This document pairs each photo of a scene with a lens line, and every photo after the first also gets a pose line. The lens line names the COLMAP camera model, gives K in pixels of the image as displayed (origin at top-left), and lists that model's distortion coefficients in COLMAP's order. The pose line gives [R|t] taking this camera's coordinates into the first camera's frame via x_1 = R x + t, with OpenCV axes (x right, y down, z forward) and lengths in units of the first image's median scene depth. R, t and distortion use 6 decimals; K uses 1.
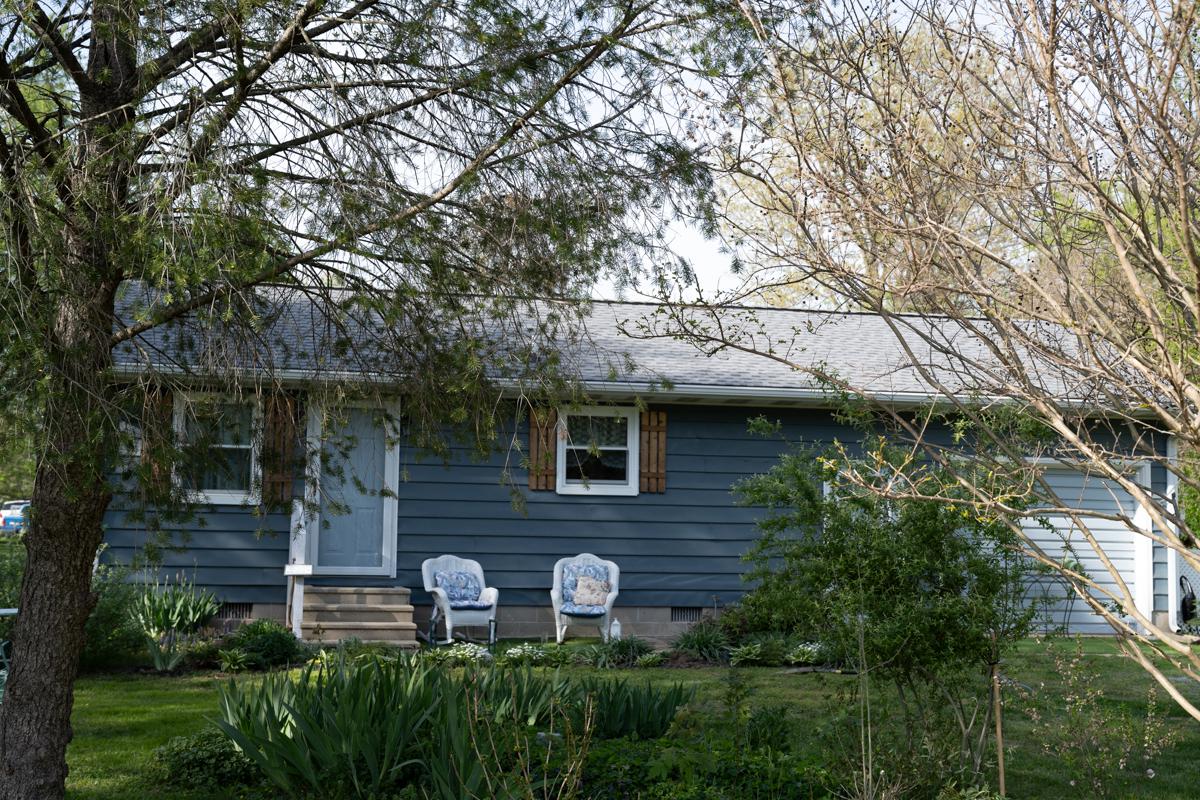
lens RADIAL K [[1678.1, 0, 600.0], [0, 1678.1, 400.0], [0, 0, 1]] dist [-0.000274, -0.015206]
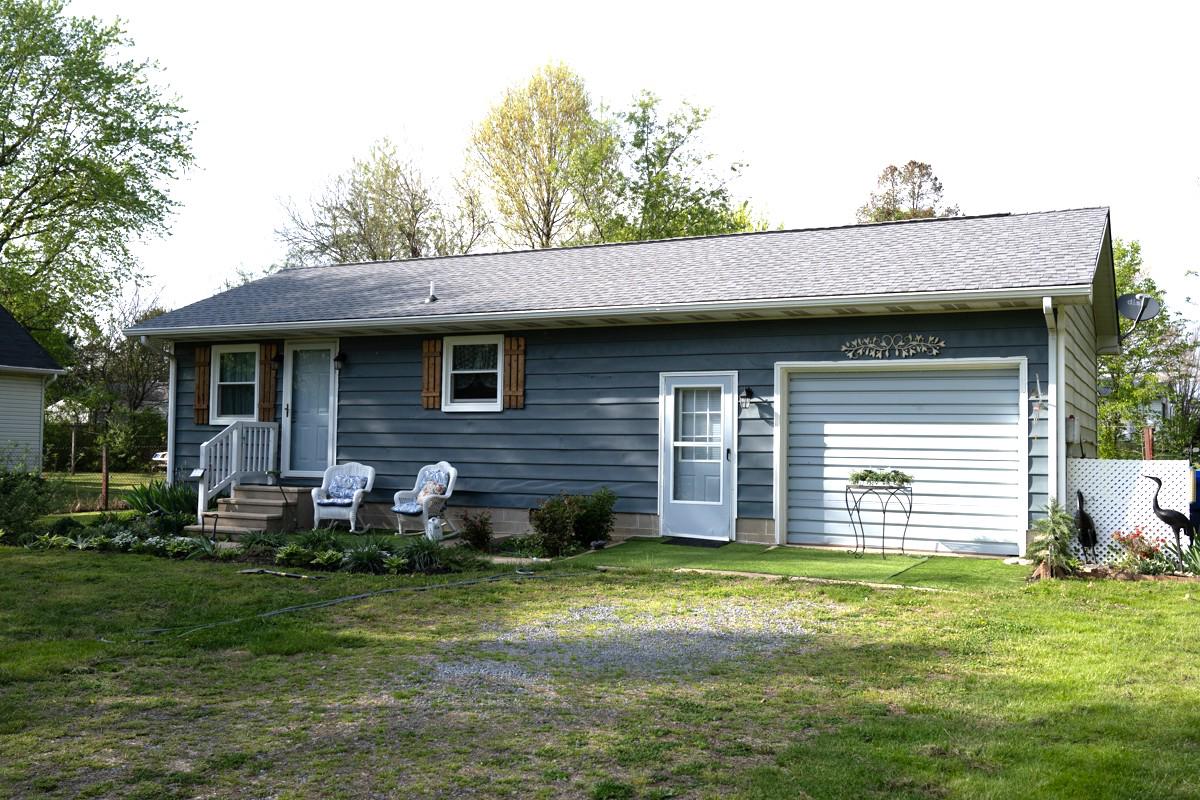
lens RADIAL K [[1148.4, 0, 600.0], [0, 1148.4, 400.0], [0, 0, 1]] dist [-0.004093, -0.004191]
pose [[0.777751, -0.032503, -0.627732, 0.569322], [0.050843, 0.998643, 0.011286, 0.043762], [0.626513, -0.040694, 0.778348, 0.431411]]
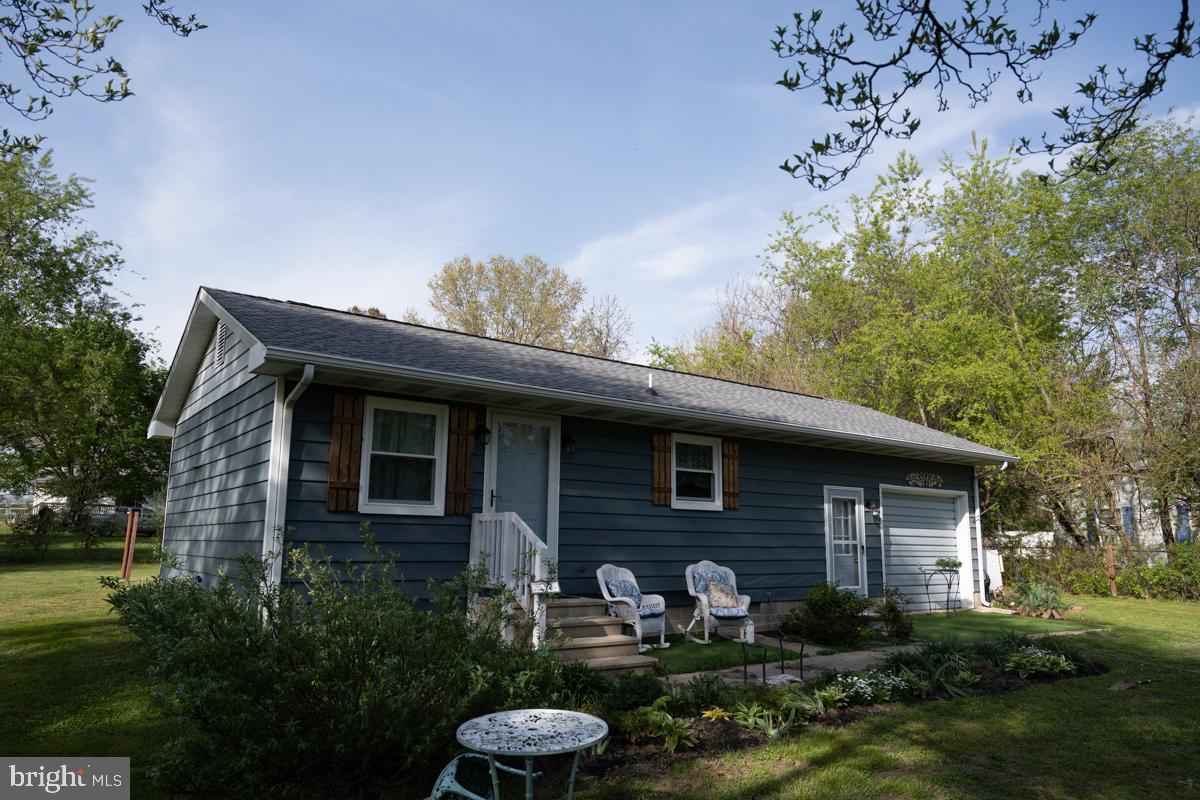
lens RADIAL K [[804.4, 0, 600.4], [0, 804.4, 417.8], [0, 0, 1]] dist [-0.000447, -0.000413]
pose [[0.912843, 0.056625, 0.404365, -0.299240], [-0.028178, 0.996712, -0.075963, 0.036669], [-0.407337, 0.057948, 0.911438, 0.500414]]
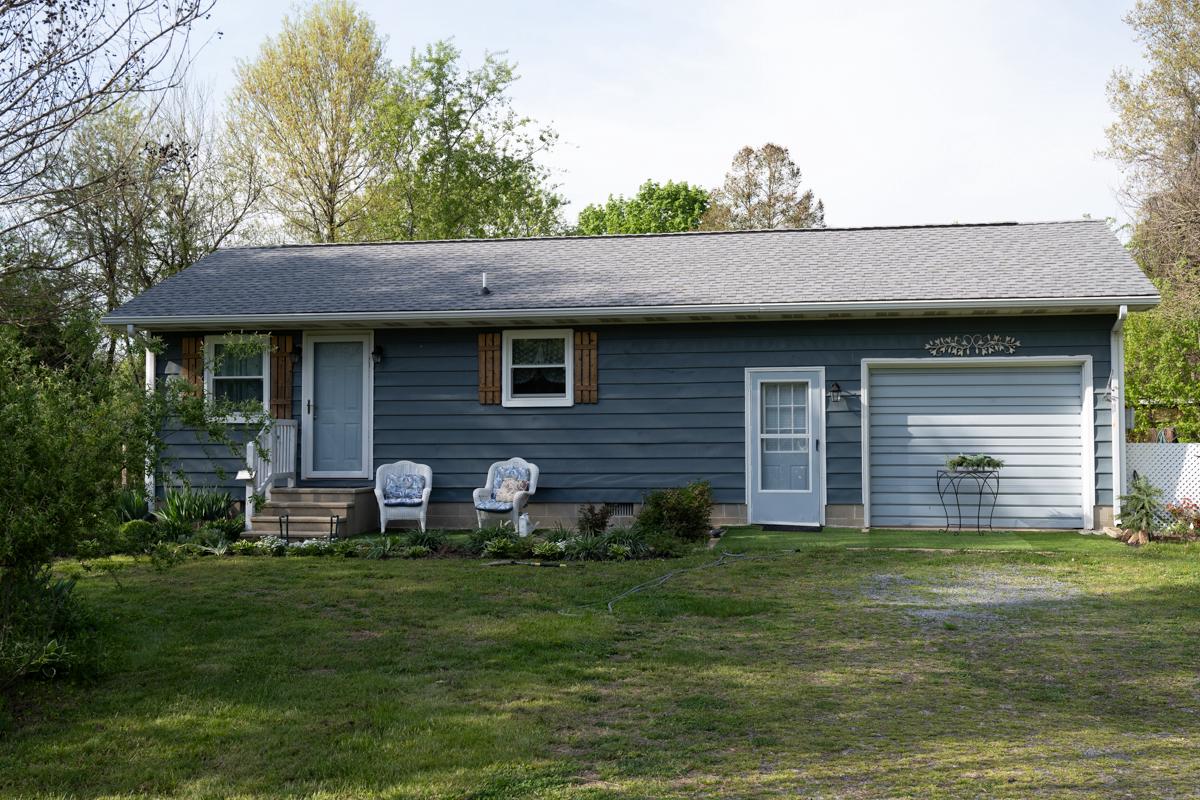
lens RADIAL K [[1344.8, 0, 600.0], [0, 1344.8, 400.0], [0, 0, 1]] dist [-0.004578, 0.003314]
pose [[0.923178, -0.032352, -0.383010, 0.391645], [0.050196, 0.998065, 0.036685, 0.020040], [0.381082, -0.053092, 0.923016, 0.161472]]
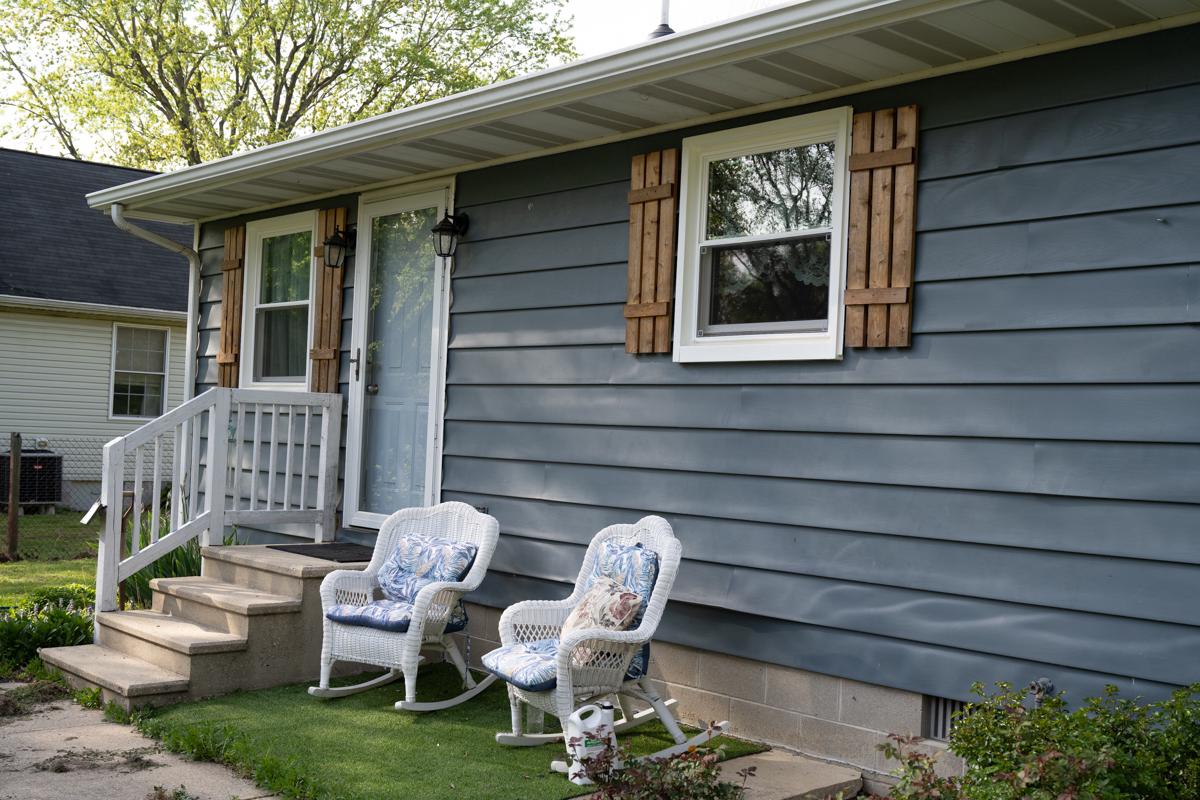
lens RADIAL K [[1384.0, 0, 585.0], [0, 1384.0, 401.5], [0, 0, 1]] dist [0.010286, 0.004632]
pose [[0.474742, -0.019260, -0.879914, 0.250668], [0.040820, 0.999166, 0.000153, 0.063669], [0.879178, -0.035991, 0.475133, 0.817751]]
